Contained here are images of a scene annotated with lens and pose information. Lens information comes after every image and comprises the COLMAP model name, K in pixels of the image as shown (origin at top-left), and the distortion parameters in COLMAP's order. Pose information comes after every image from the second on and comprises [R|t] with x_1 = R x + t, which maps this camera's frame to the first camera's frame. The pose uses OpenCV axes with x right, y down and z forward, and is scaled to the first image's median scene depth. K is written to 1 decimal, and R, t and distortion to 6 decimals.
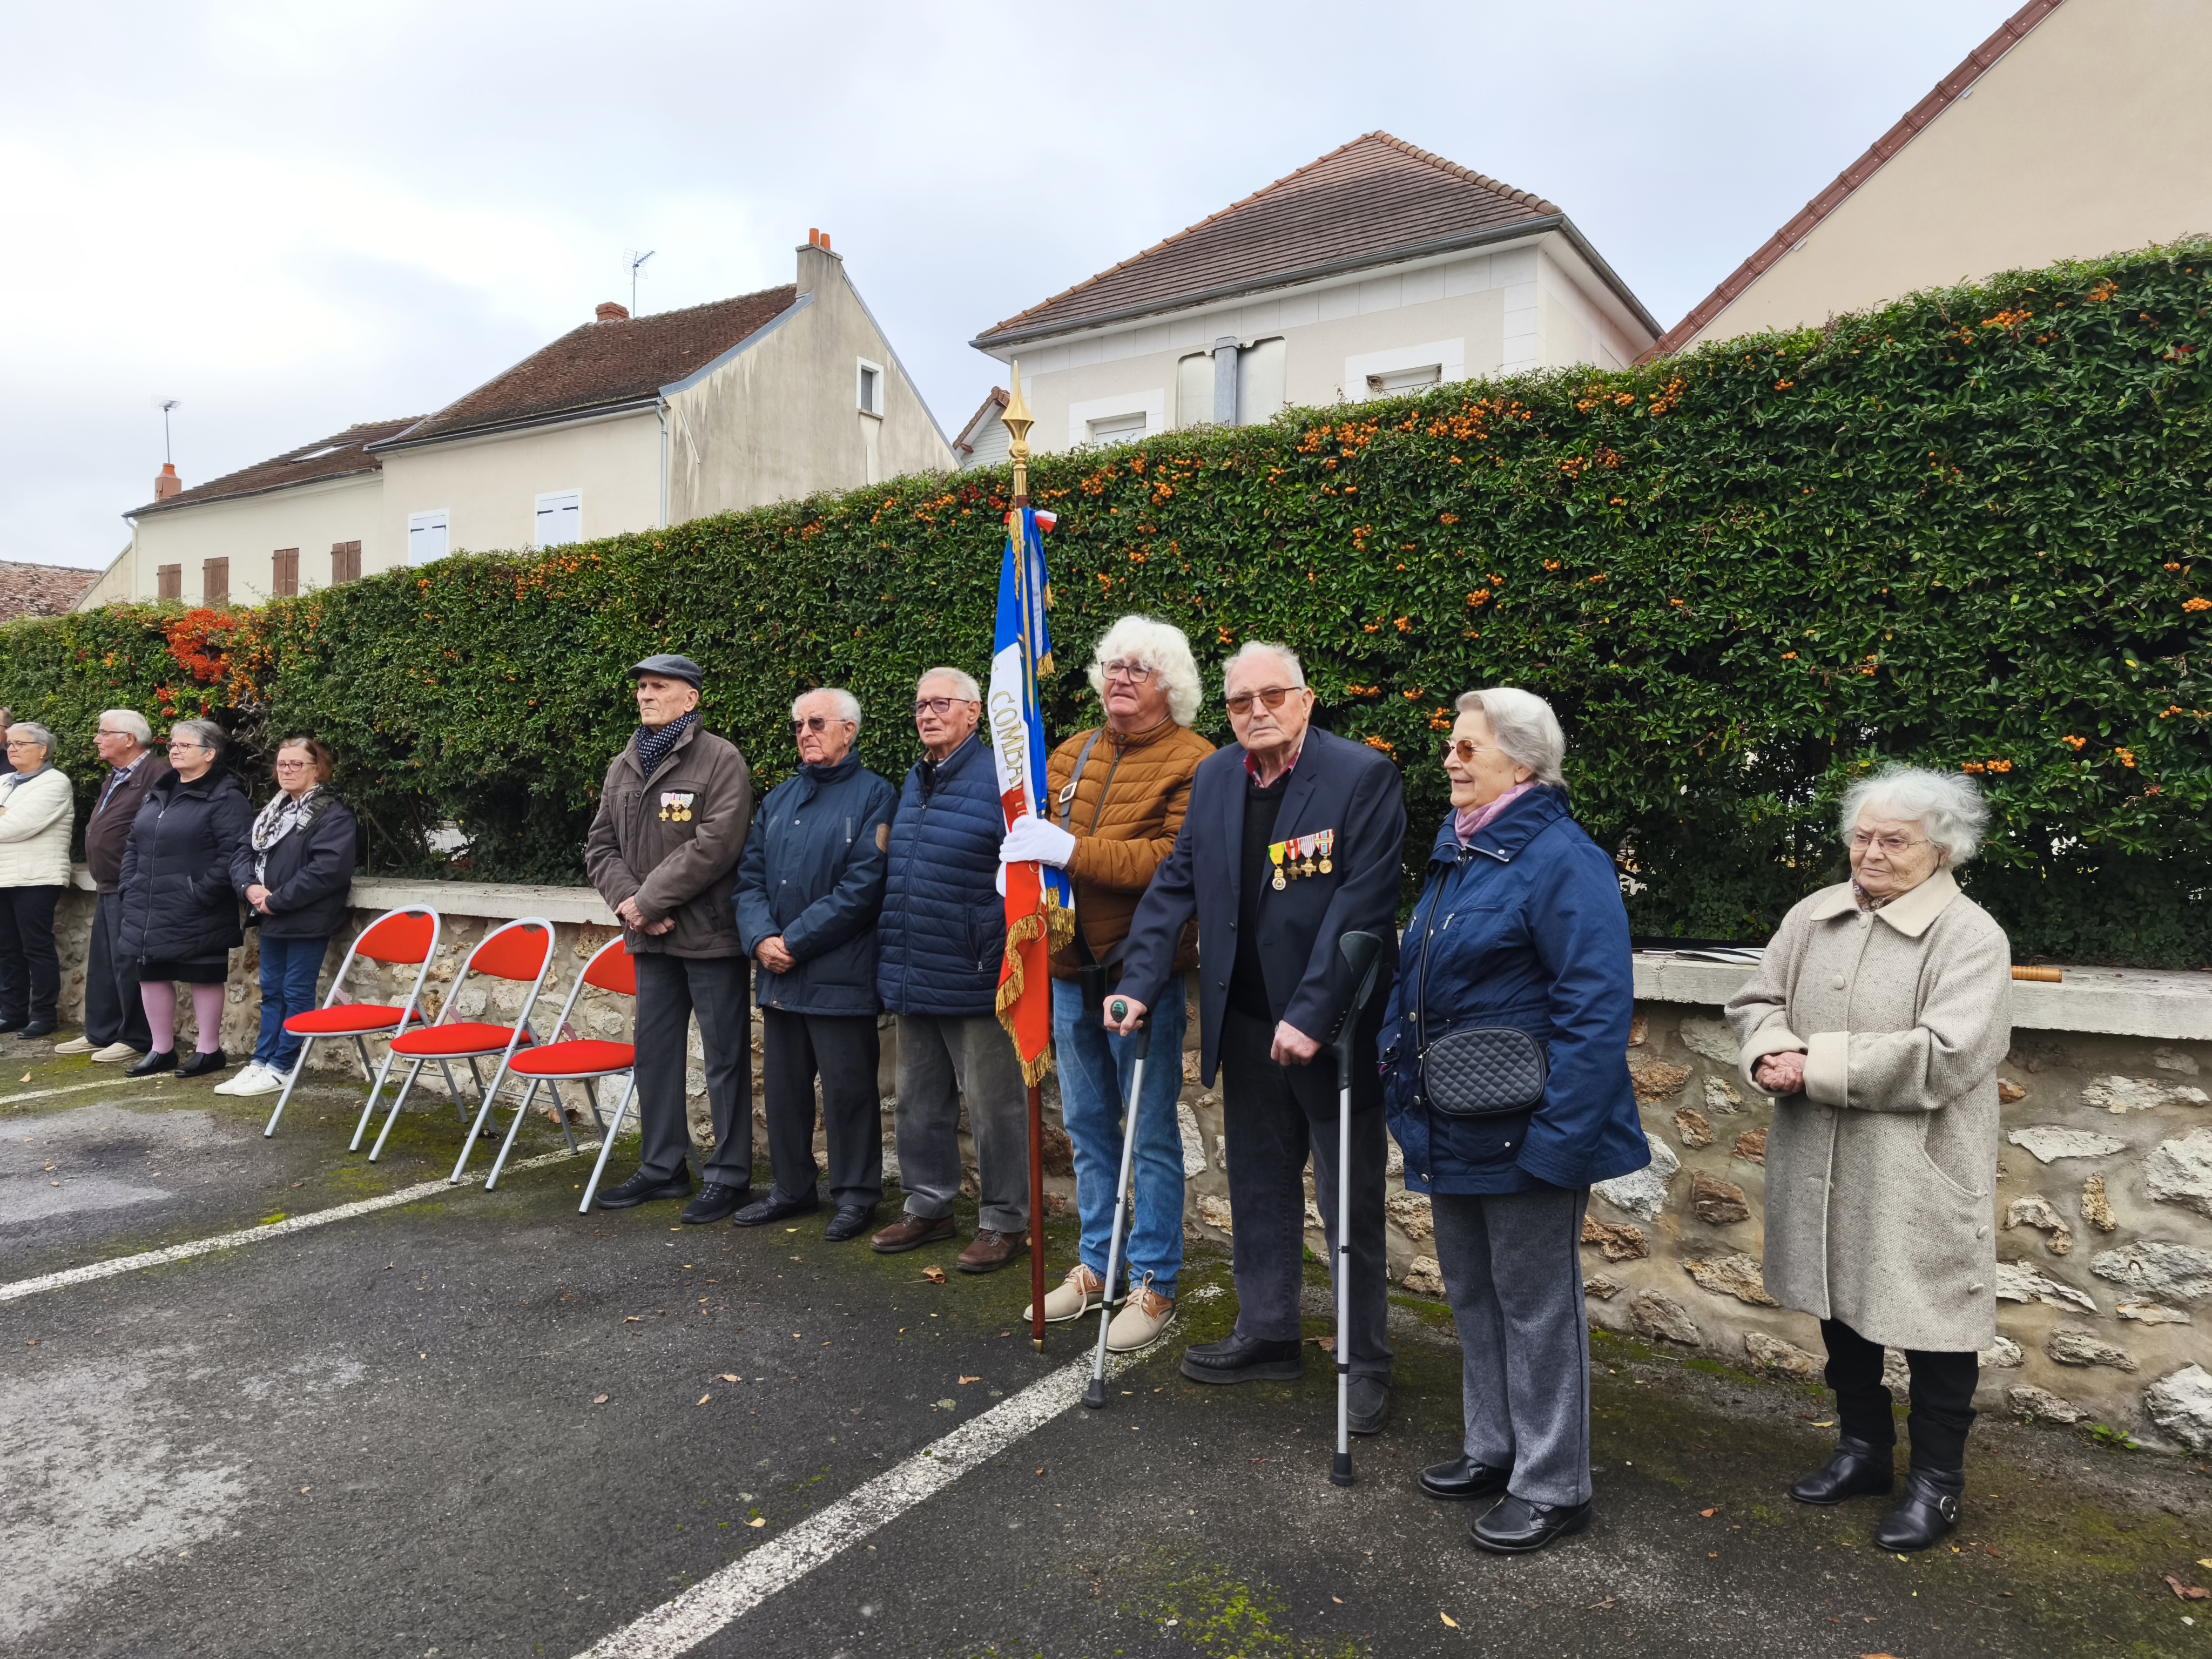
lens RADIAL K [[1452.2, 0, 1146.5], [0, 1452.2, 833.6], [0, 0, 1]] dist [0.058124, -0.040891]
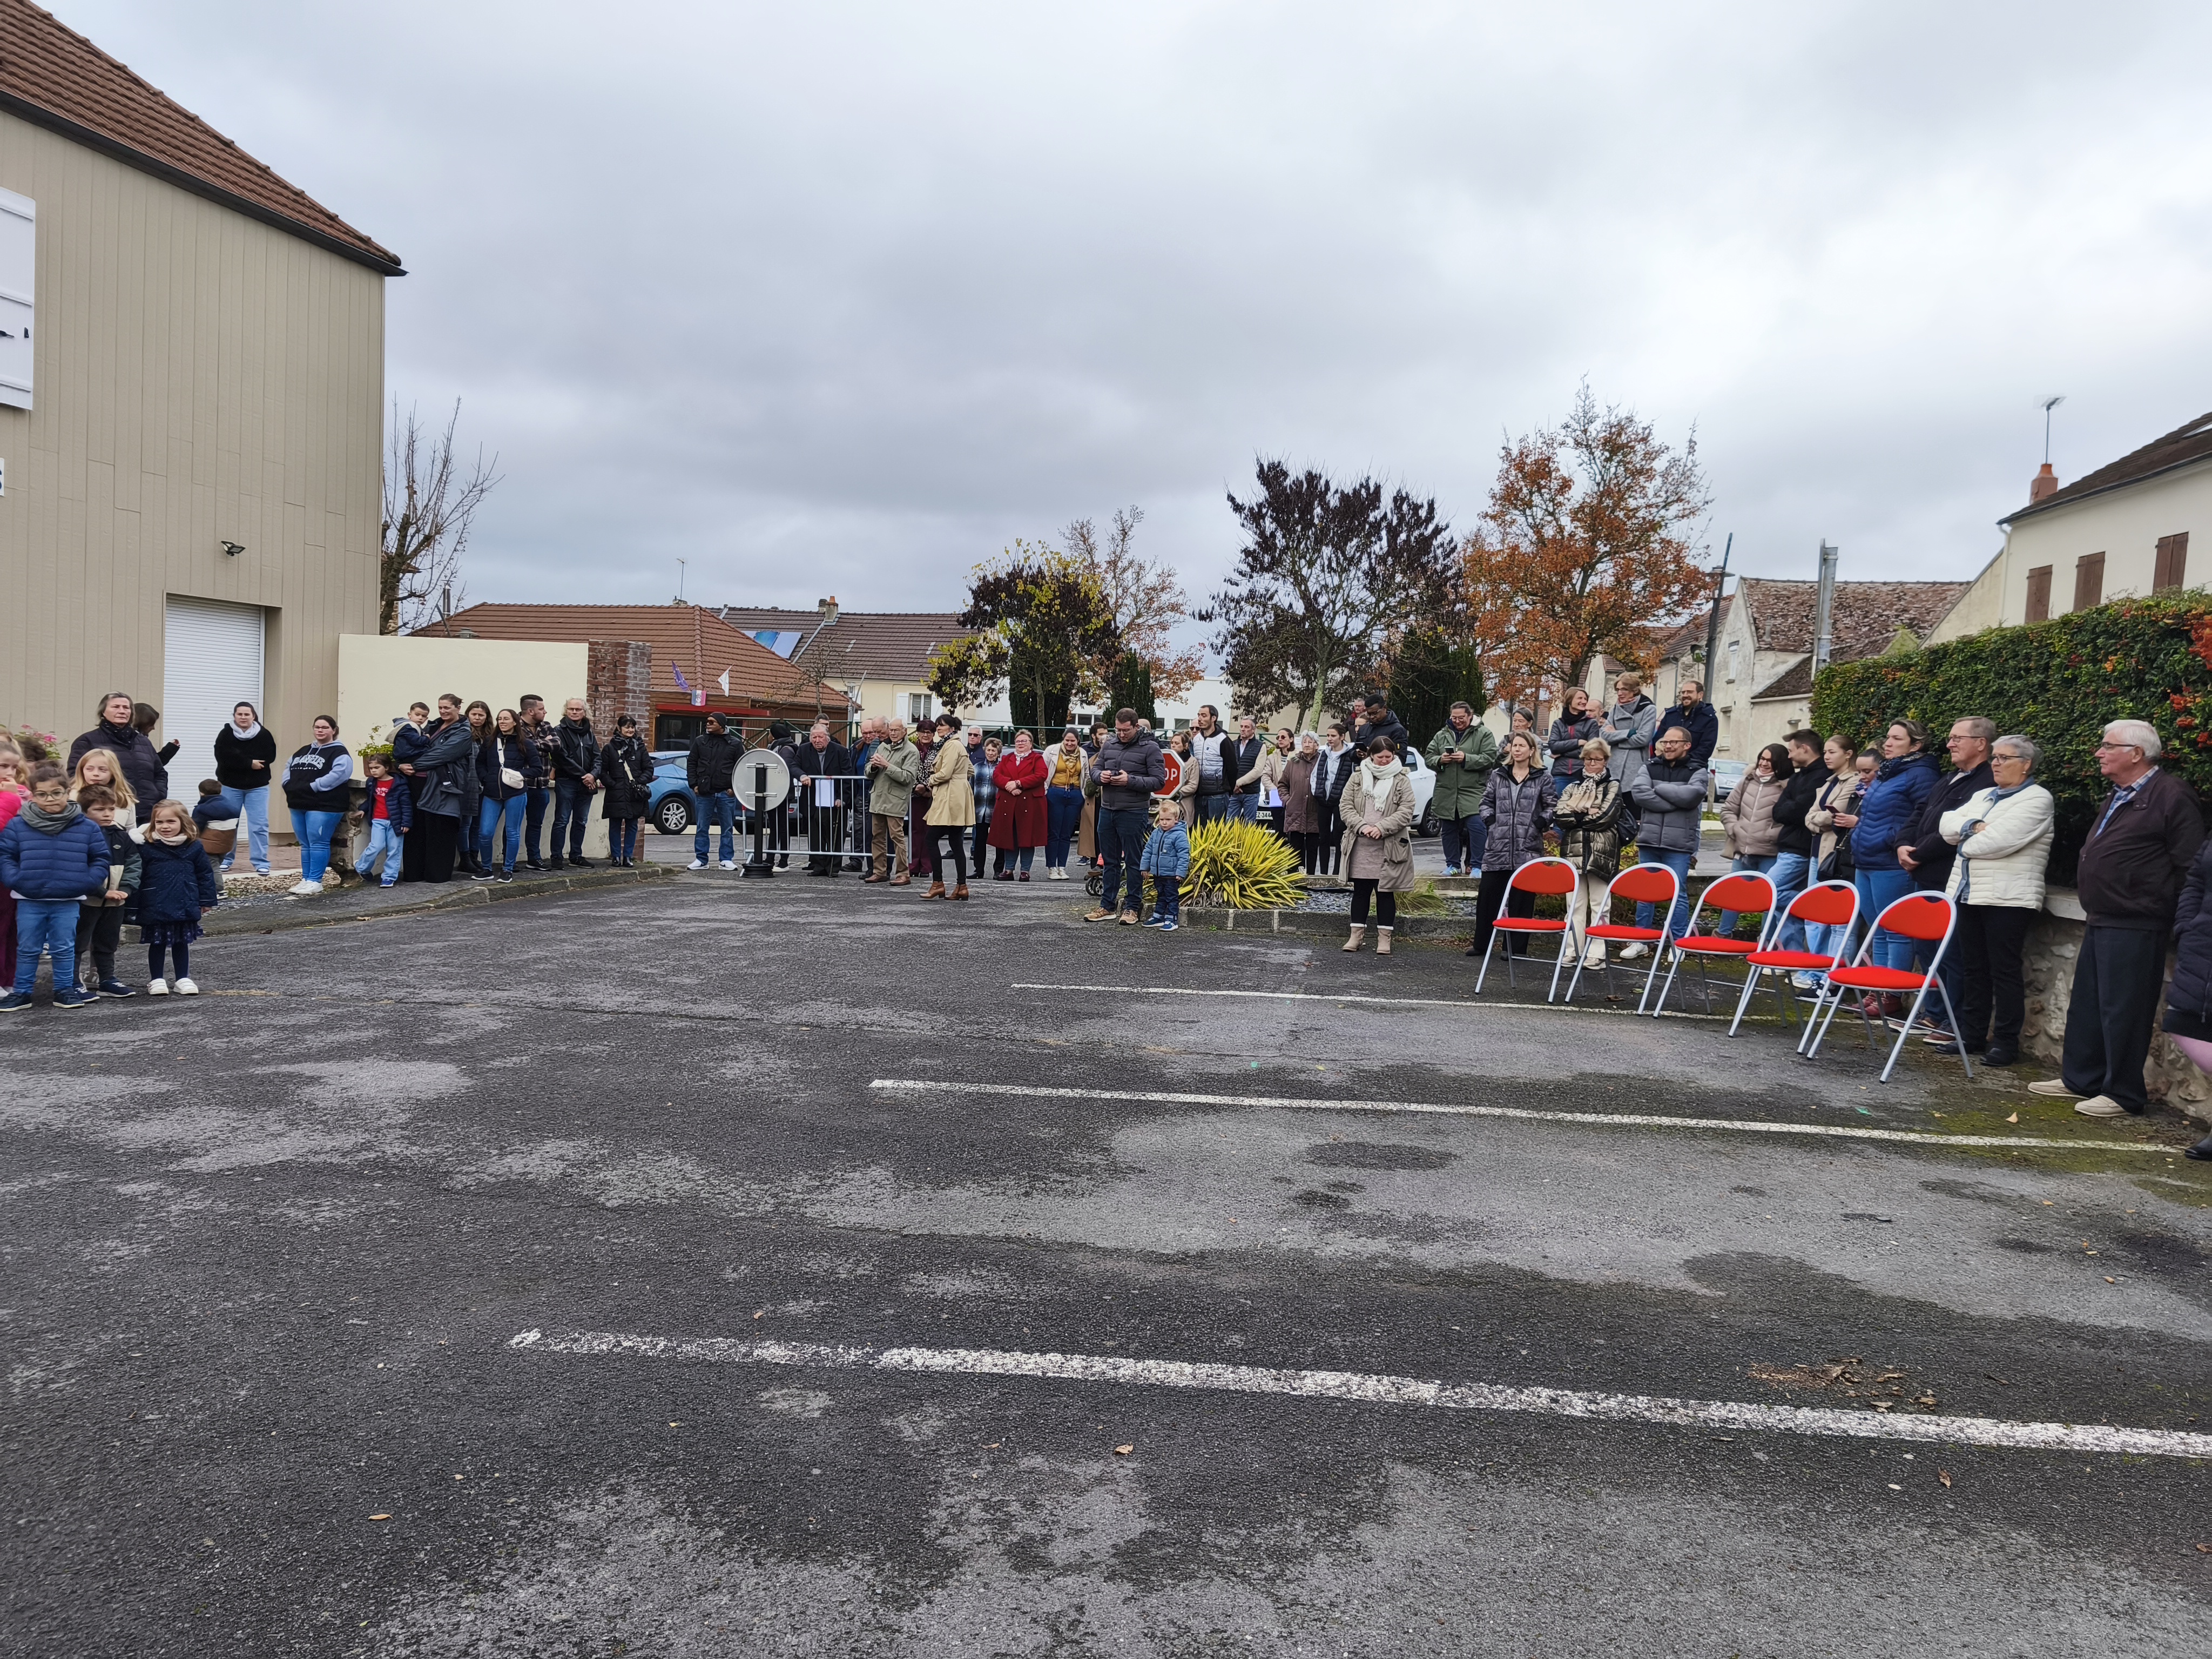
lens RADIAL K [[1452.2, 0, 1146.5], [0, 1452.2, 833.6], [0, 0, 1]] dist [0.058124, -0.040891]
pose [[0.466420, 0.056193, -0.882777, -0.186442], [-0.057225, 0.997806, 0.033280, -0.011907], [0.882711, 0.034994, 0.468612, 0.072771]]
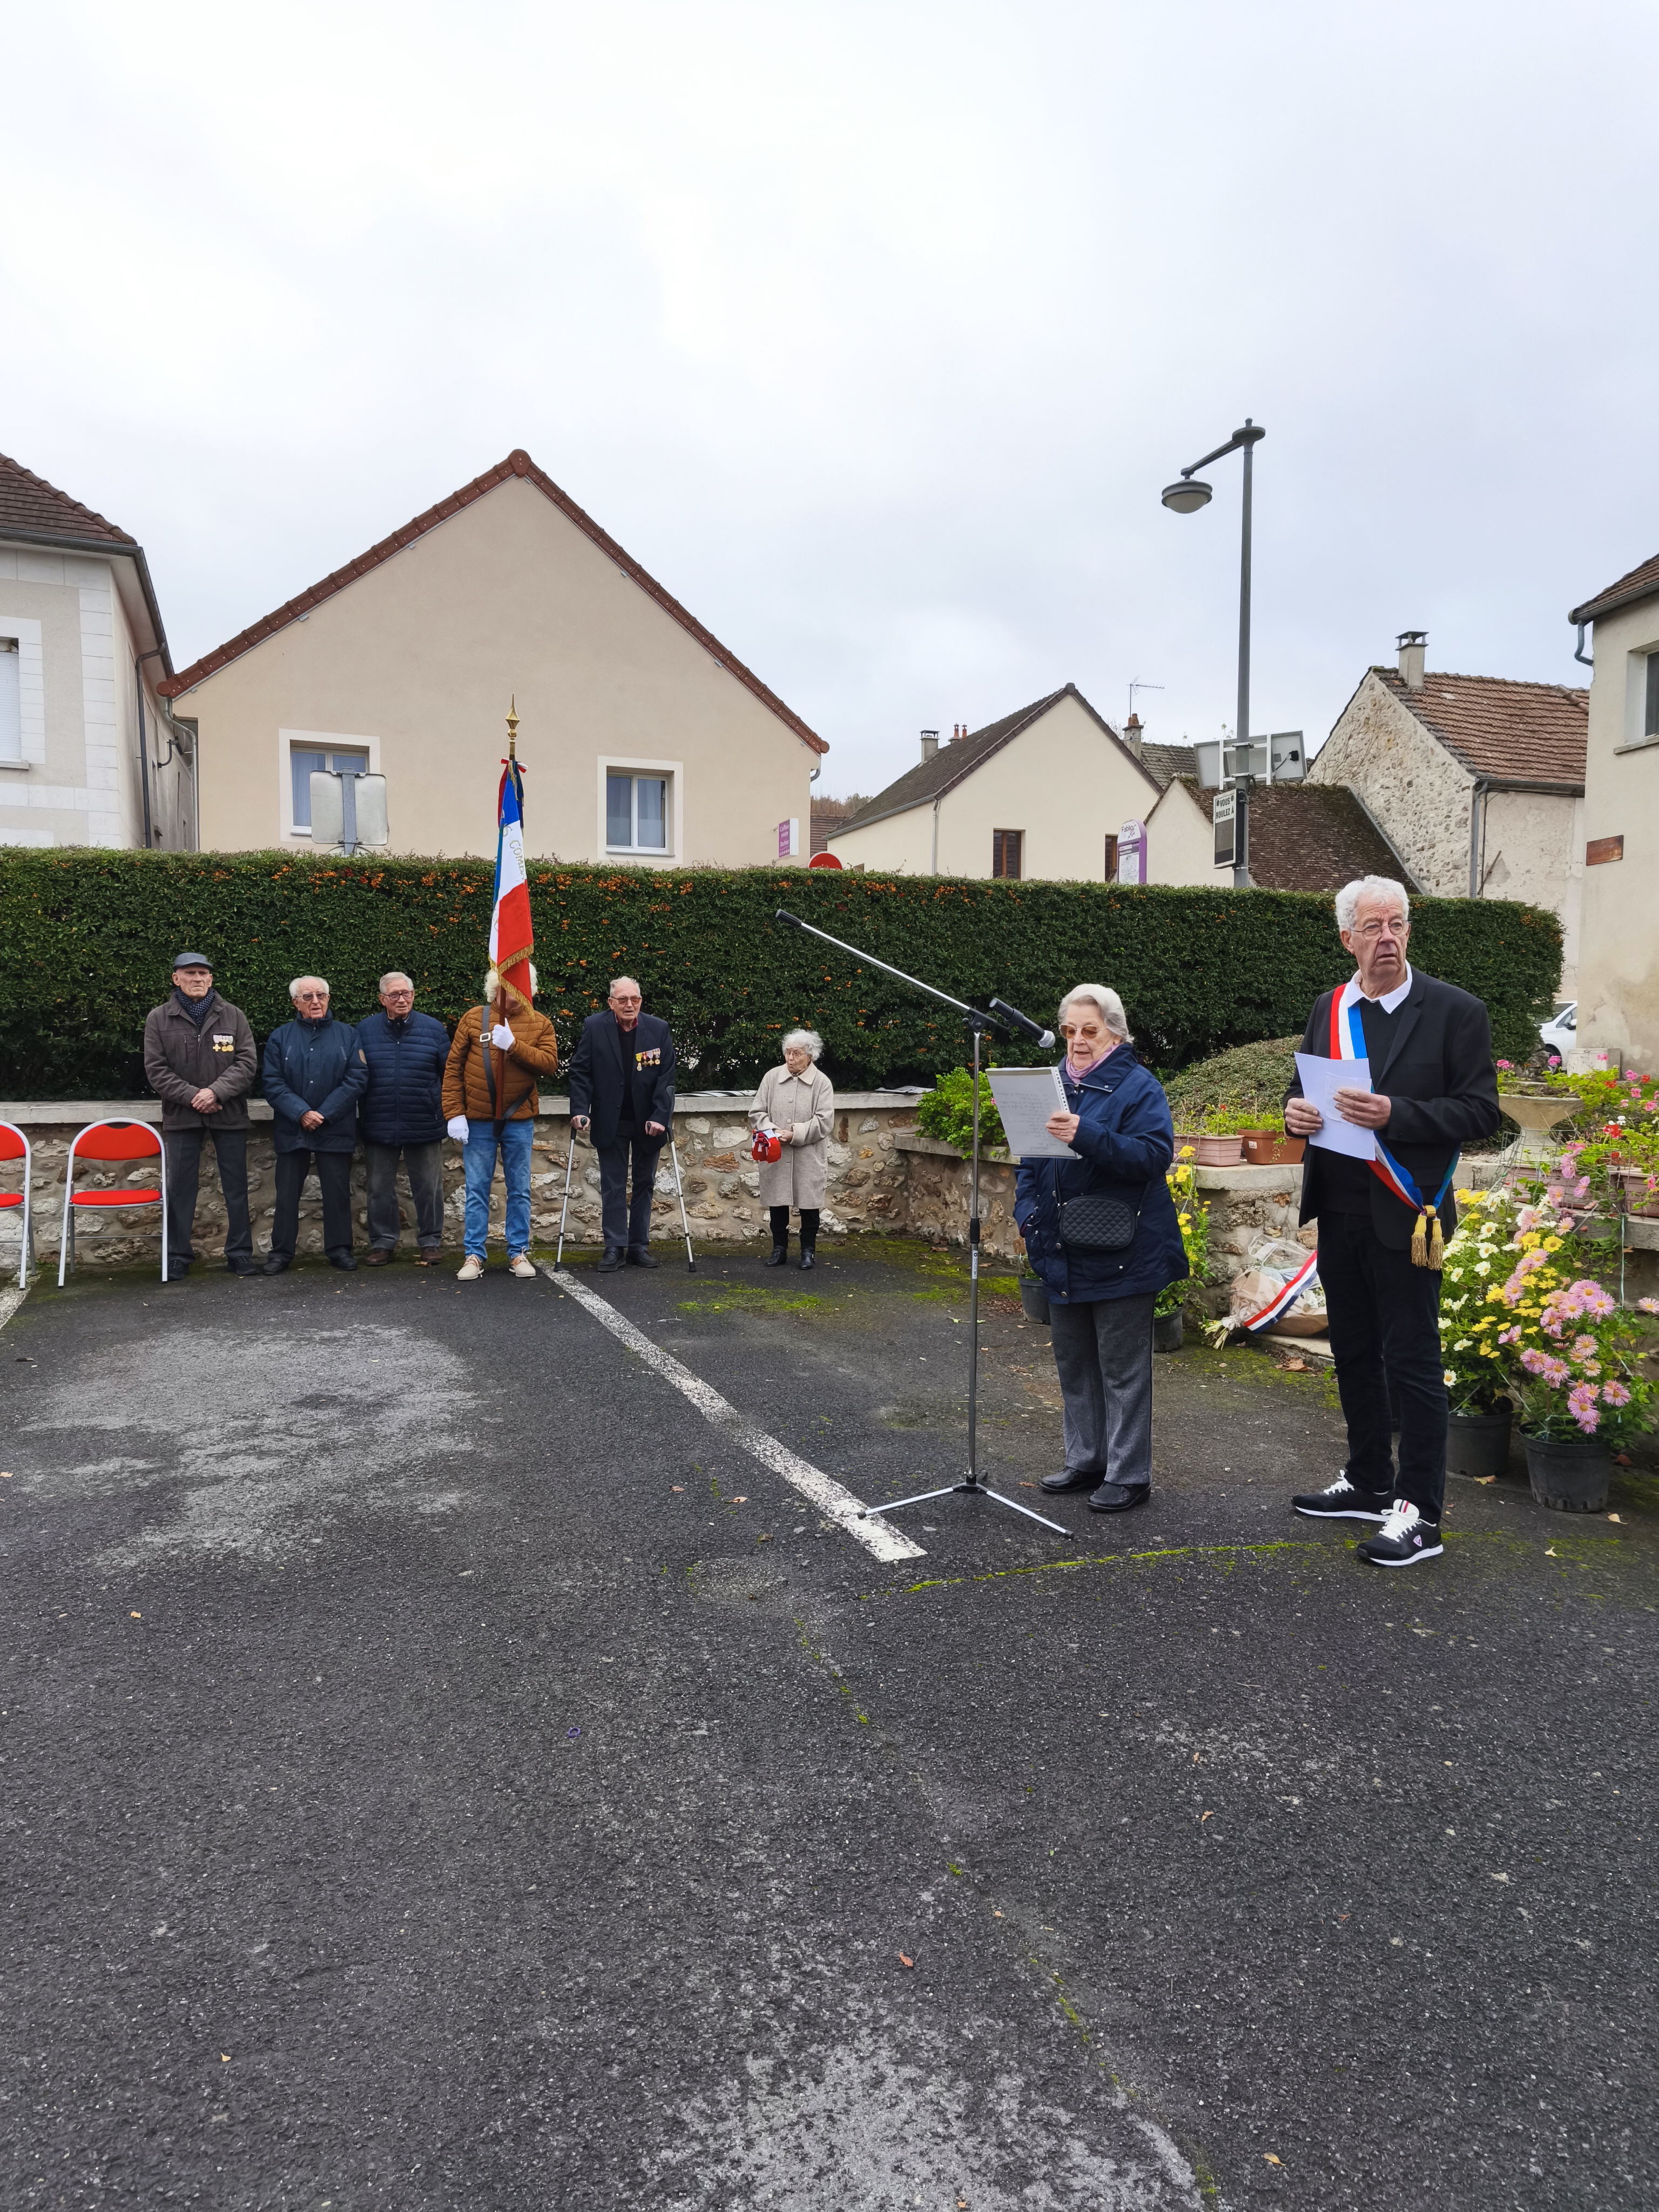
lens RADIAL K [[1452.2, 0, 820.4], [0, 1452.2, 1091.0], [0, 0, 1]] dist [0.058124, -0.040891]
pose [[0.565881, -0.040176, 0.823507, -0.817517], [0.012519, 0.999116, 0.040140, -0.013548], [-0.824392, -0.012405, 0.565884, -0.343804]]
